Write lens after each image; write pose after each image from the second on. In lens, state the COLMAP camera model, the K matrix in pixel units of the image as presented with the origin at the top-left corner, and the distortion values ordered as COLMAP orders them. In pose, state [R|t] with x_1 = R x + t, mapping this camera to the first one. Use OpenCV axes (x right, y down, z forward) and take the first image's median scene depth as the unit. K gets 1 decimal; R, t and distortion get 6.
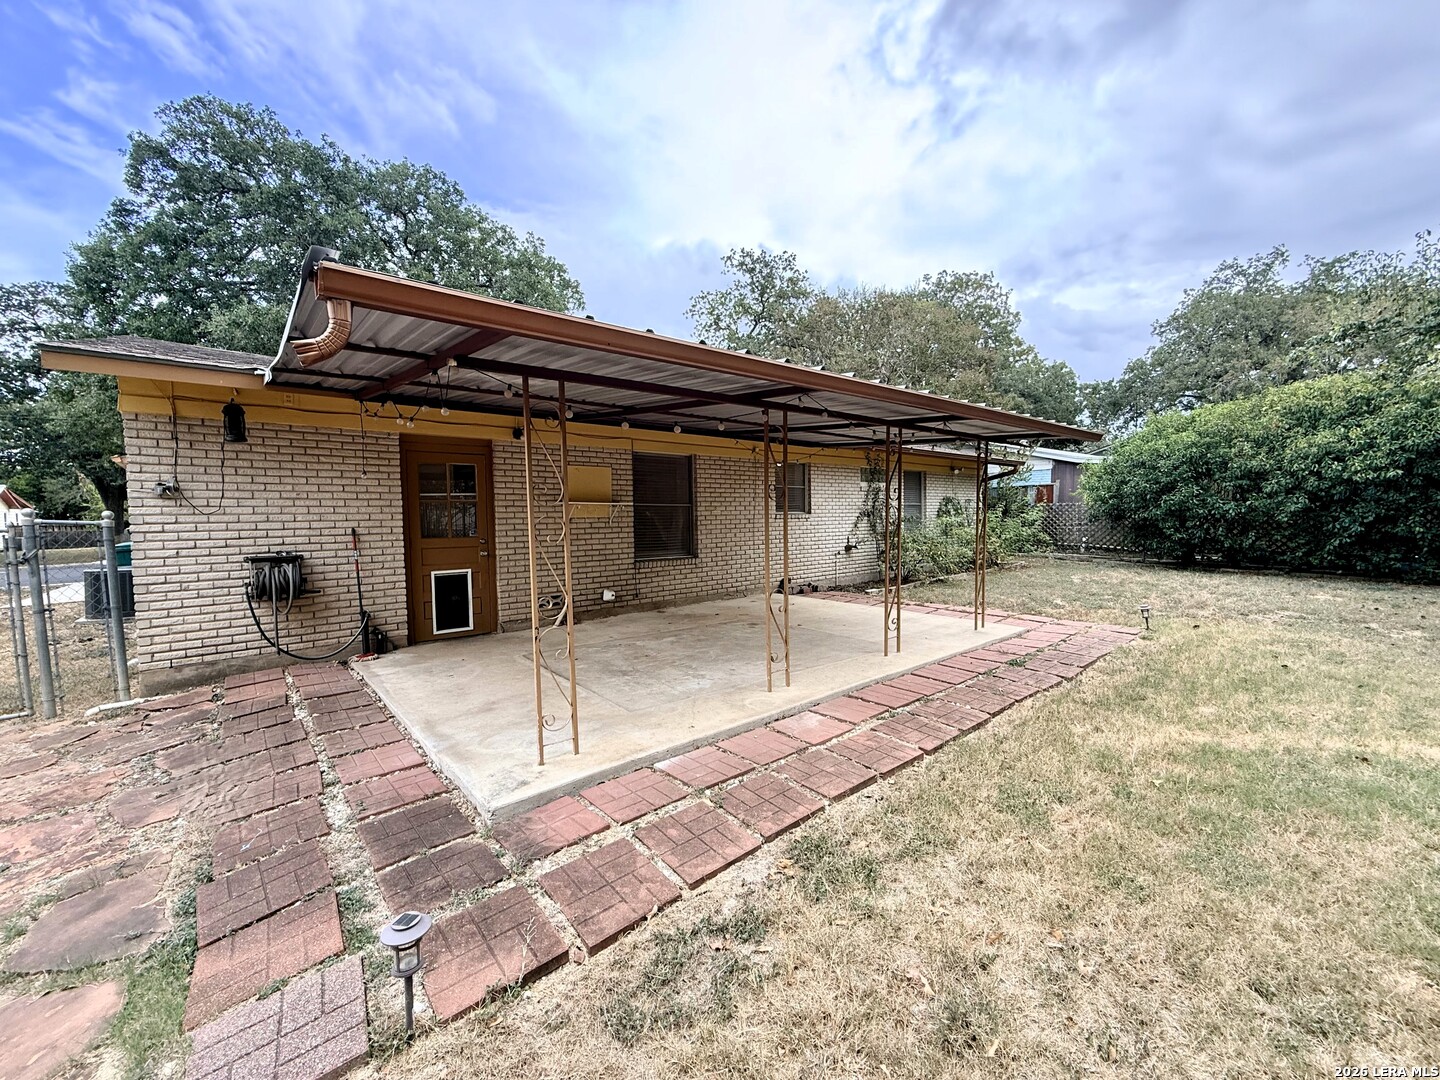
lens RADIAL K [[573.7, 0, 711.8], [0, 573.7, 540.1], [0, 0, 1]] dist [-0.000344, 0.000023]
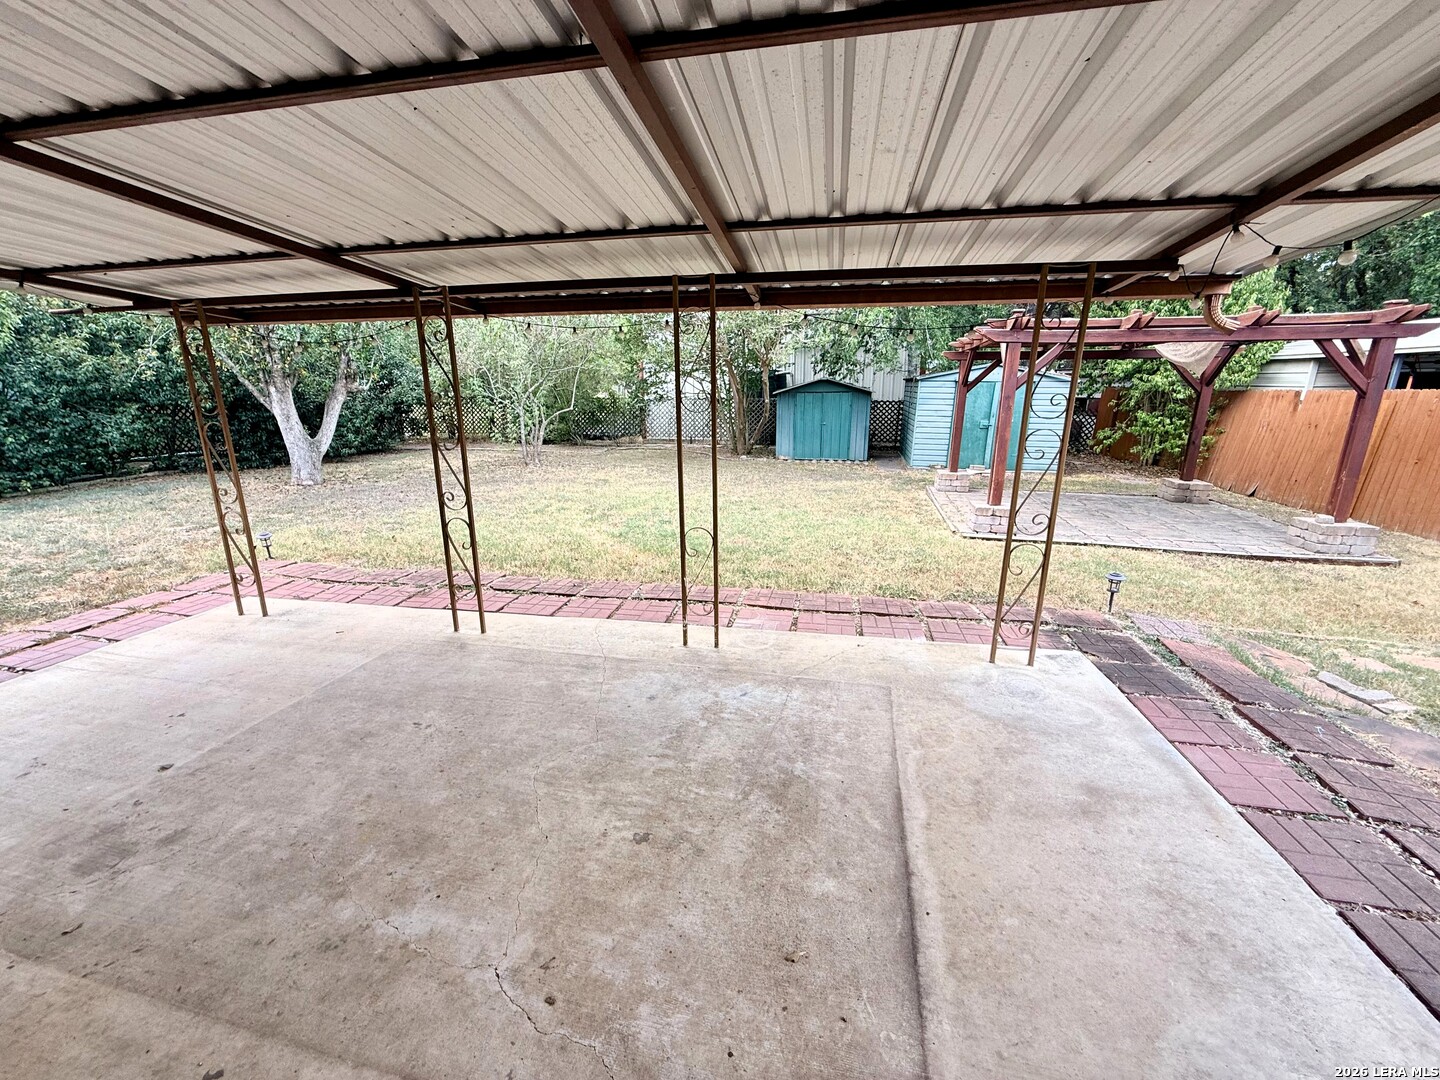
lens RADIAL K [[573.7, 0, 712.8], [0, 573.7, 544.0], [0, 0, 1]] dist [-0.000344, 0.000023]
pose [[-0.620714, -0.183523, 0.762256, -0.228755], [0.054231, 0.959840, 0.275255, -0.049778], [-0.782160, 0.212192, -0.585833, 0.664670]]
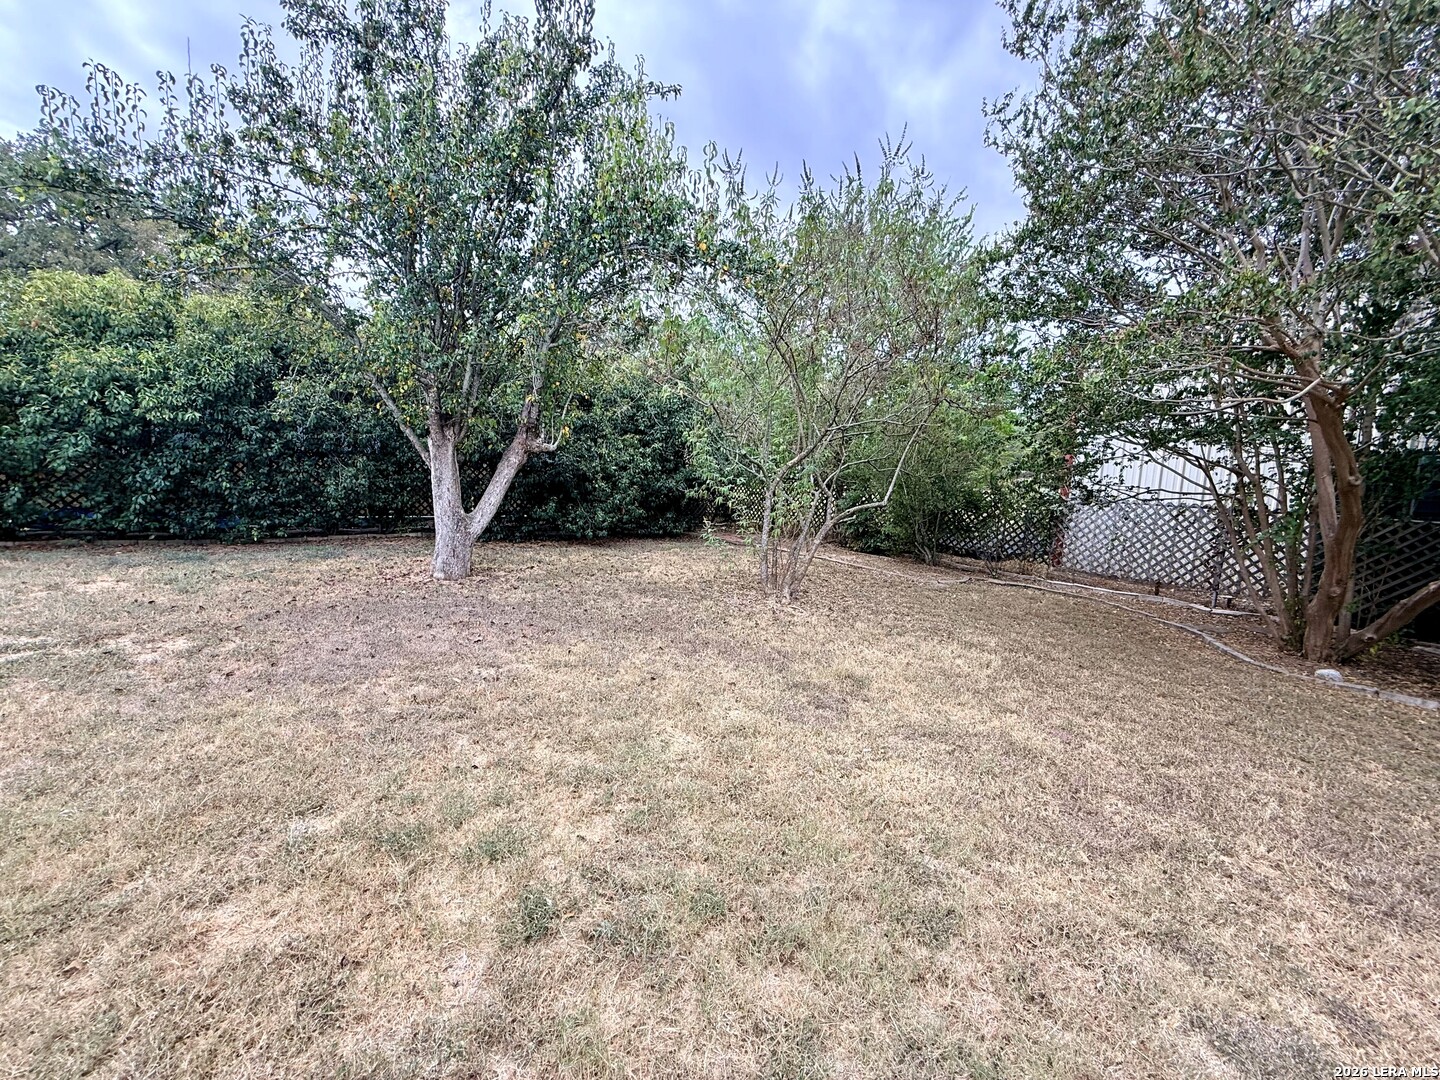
lens RADIAL K [[573.7, 0, 712.9], [0, 573.7, 542.4], [0, 0, 1]] dist [-0.000344, 0.000023]
pose [[0.051944, -0.101781, 0.993450, 0.379314], [-0.003511, 0.994768, 0.102100, -0.022086], [-0.998644, -0.008792, 0.051315, 0.205568]]
